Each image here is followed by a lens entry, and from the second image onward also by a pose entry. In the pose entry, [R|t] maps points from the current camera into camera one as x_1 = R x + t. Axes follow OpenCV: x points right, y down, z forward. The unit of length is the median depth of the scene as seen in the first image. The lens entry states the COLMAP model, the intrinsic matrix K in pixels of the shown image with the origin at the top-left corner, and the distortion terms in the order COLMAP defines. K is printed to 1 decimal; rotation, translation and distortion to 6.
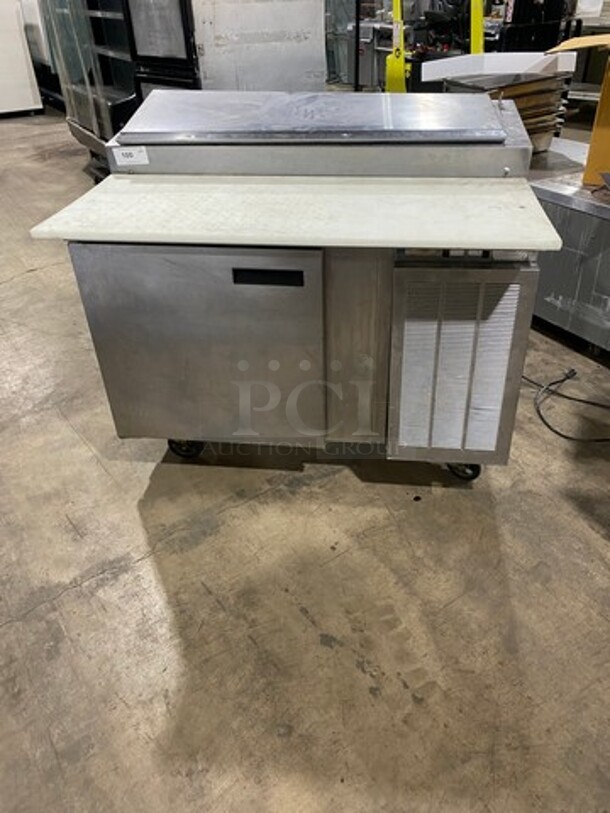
lens RADIAL K [[621.8, 0, 305.0], [0, 621.8, 406.5], [0, 0, 1]] dist [-0.002026, 0.003595]
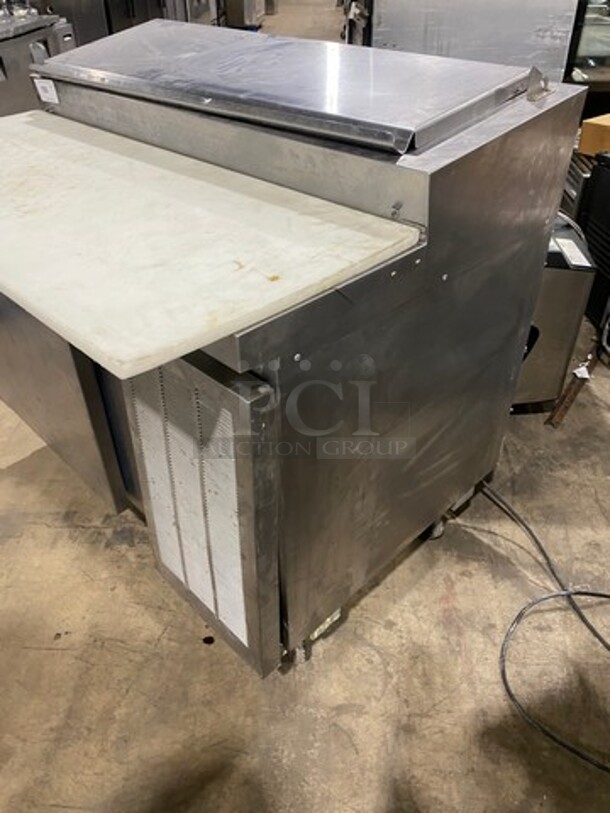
lens RADIAL K [[614.3, 0, 305.0], [0, 614.3, 406.5], [0, 0, 1]] dist [-0.007712, 0.000619]
pose [[0.781617, 0.381549, -0.493453, 0.516417], [-0.354572, 0.922630, 0.151765, -0.242312], [0.513180, 0.056343, 0.856430, 0.460280]]
